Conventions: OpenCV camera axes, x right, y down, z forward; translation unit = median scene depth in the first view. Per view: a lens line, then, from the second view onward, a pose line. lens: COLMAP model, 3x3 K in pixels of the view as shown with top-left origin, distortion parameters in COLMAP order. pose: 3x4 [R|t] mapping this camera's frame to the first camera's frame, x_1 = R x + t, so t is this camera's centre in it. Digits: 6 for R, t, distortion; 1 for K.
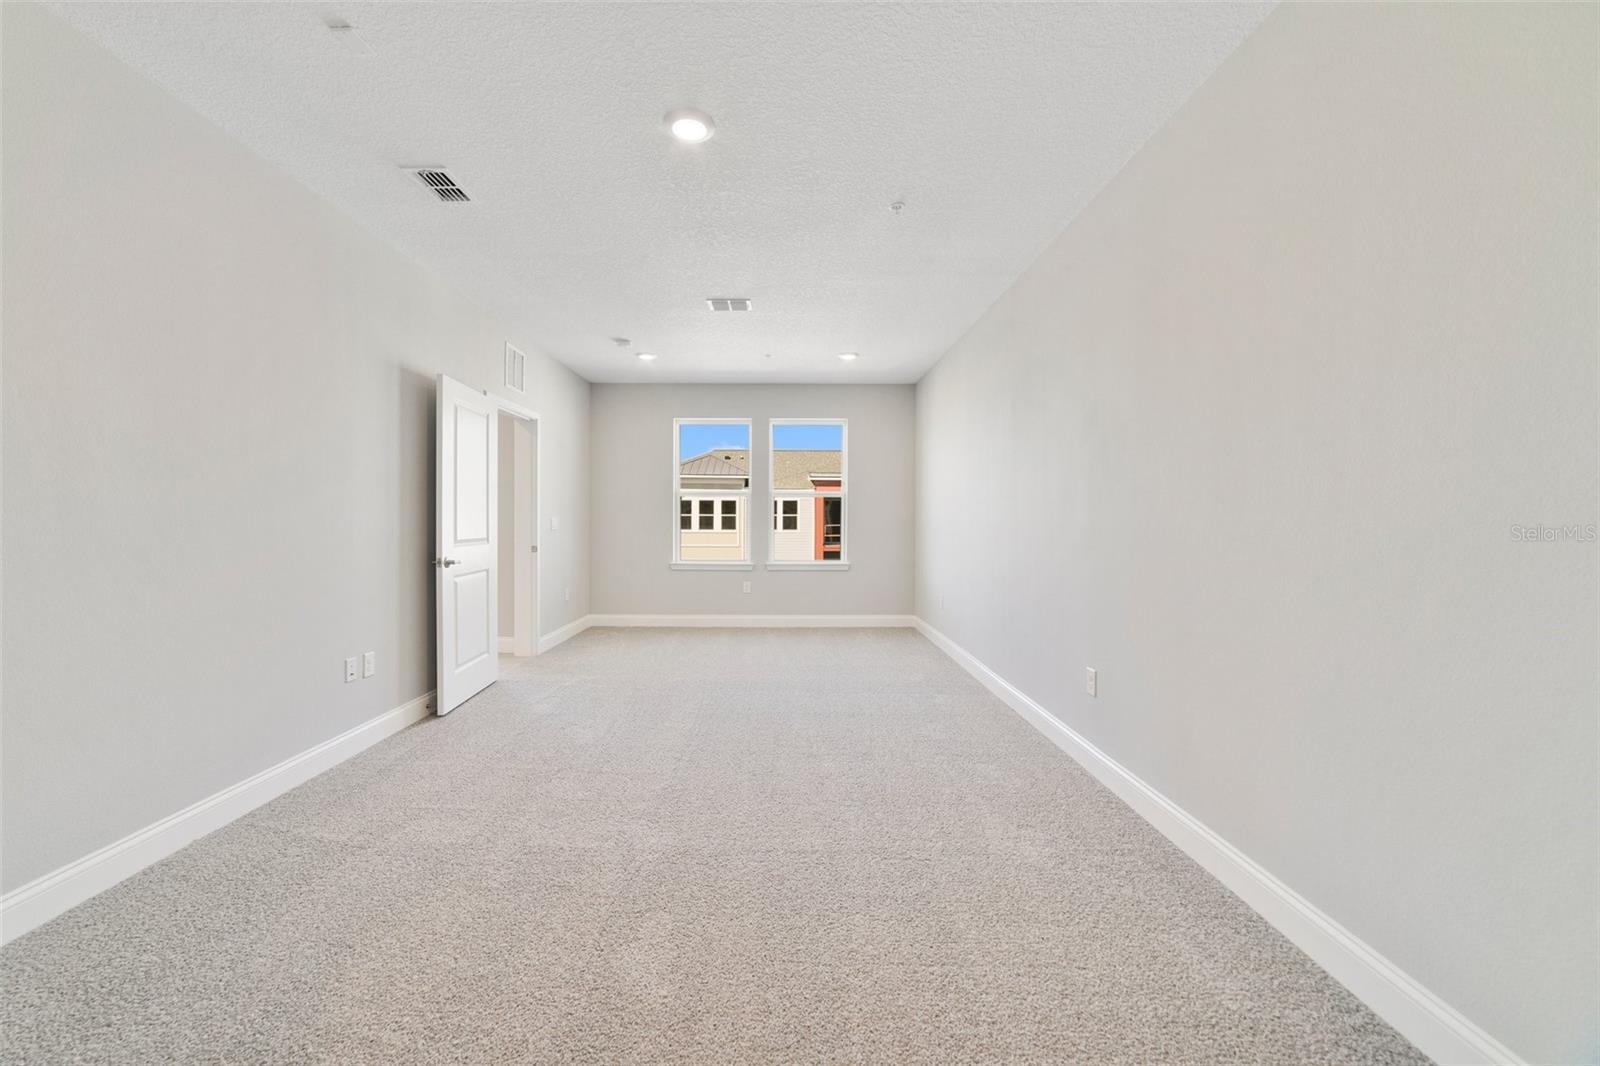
lens RADIAL K [[618.7, 0, 785.2], [0, 618.7, 525.4], [0, 0, 1]] dist [-0.026326, 0.010727]
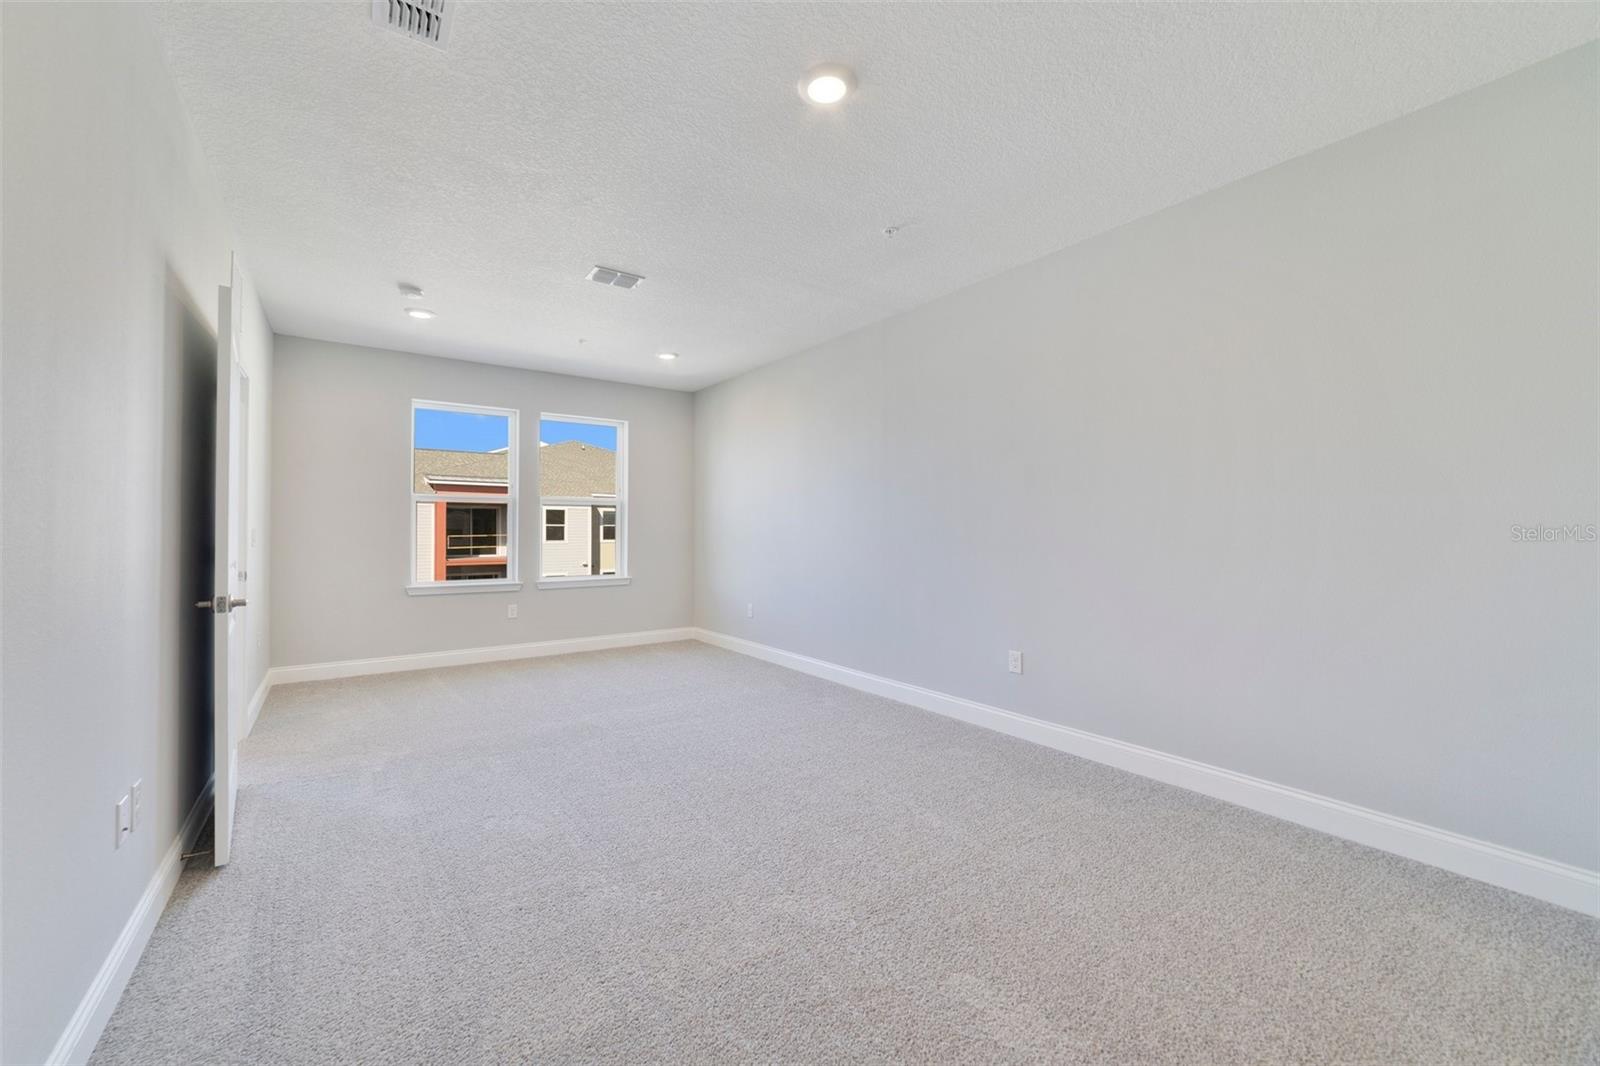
lens RADIAL K [[618.7, 0, 785.2], [0, 618.7, 525.4], [0, 0, 1]] dist [-0.026326, 0.010727]
pose [[0.815147, 0.001018, 0.579254, -0.255666], [0.007844, 0.999887, -0.012794, -0.002134], [-0.579202, 0.014973, 0.815047, 0.115529]]
